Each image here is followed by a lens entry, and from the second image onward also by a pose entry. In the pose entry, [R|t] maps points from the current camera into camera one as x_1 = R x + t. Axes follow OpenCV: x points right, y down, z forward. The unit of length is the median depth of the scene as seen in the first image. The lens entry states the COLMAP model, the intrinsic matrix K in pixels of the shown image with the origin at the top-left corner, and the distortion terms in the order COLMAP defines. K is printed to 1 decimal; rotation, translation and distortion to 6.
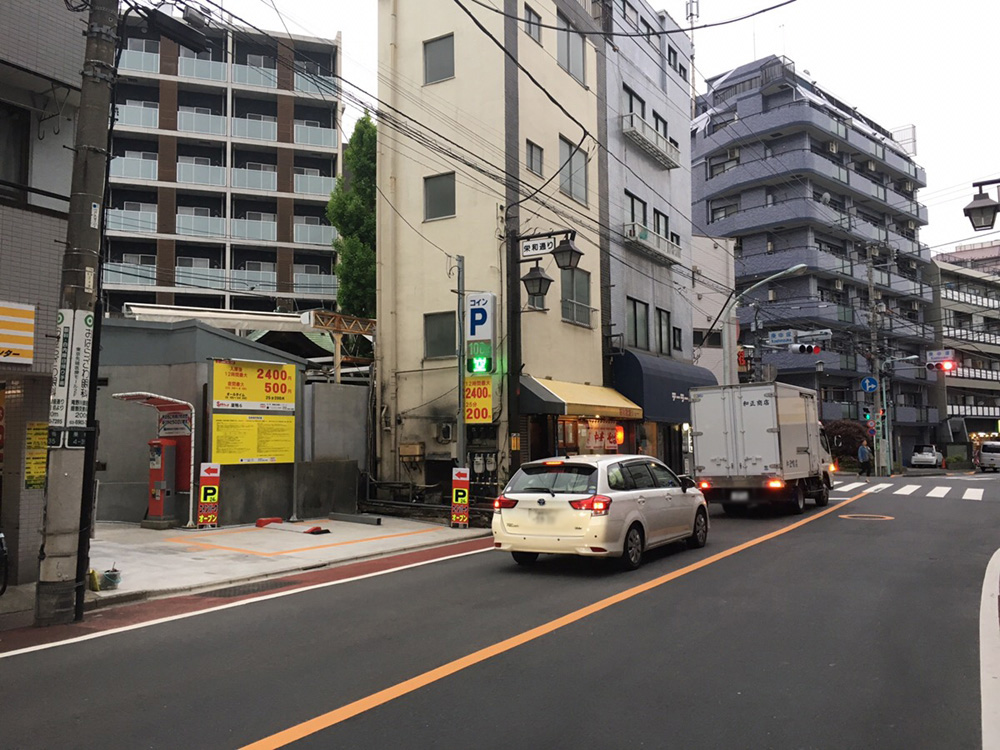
lens RADIAL K [[857.5, 0, 502.4], [0, 857.5, 372.7], [0, 0, 1]] dist [0.035641, -0.018250]
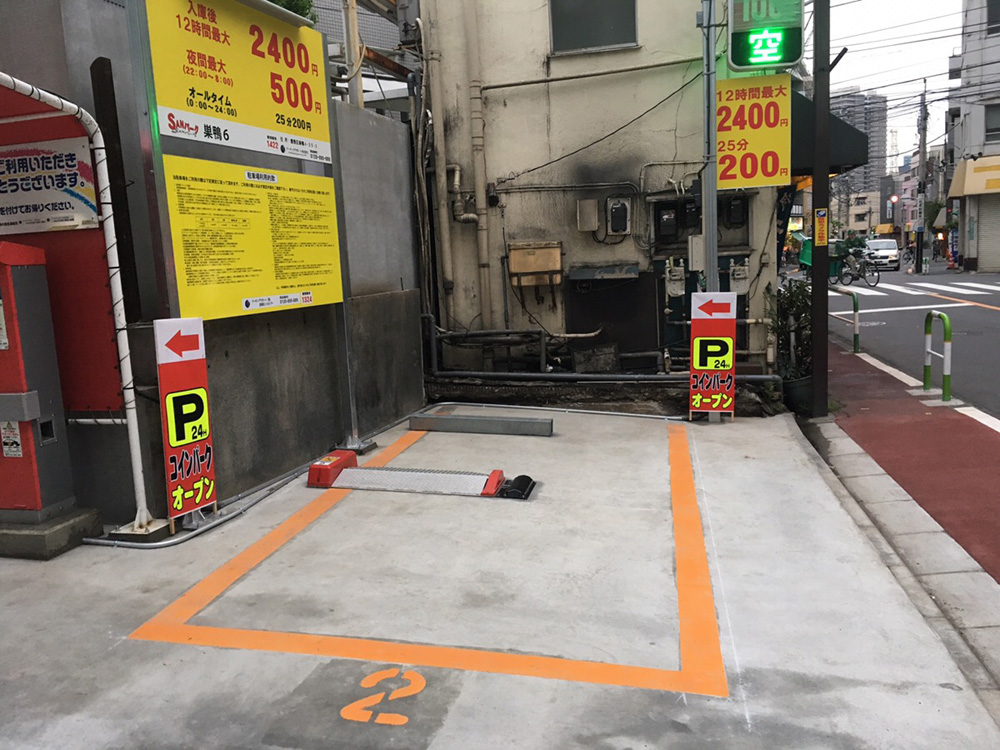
lens RADIAL K [[857.5, 0, 497.3], [0, 857.5, 377.6], [0, 0, 1]] dist [0.035641, -0.018250]
pose [[0.943310, -0.089233, 0.319693, -0.306277], [0.019853, 0.976628, 0.214018, 0.057313], [-0.331318, -0.195538, 0.923035, 0.623031]]
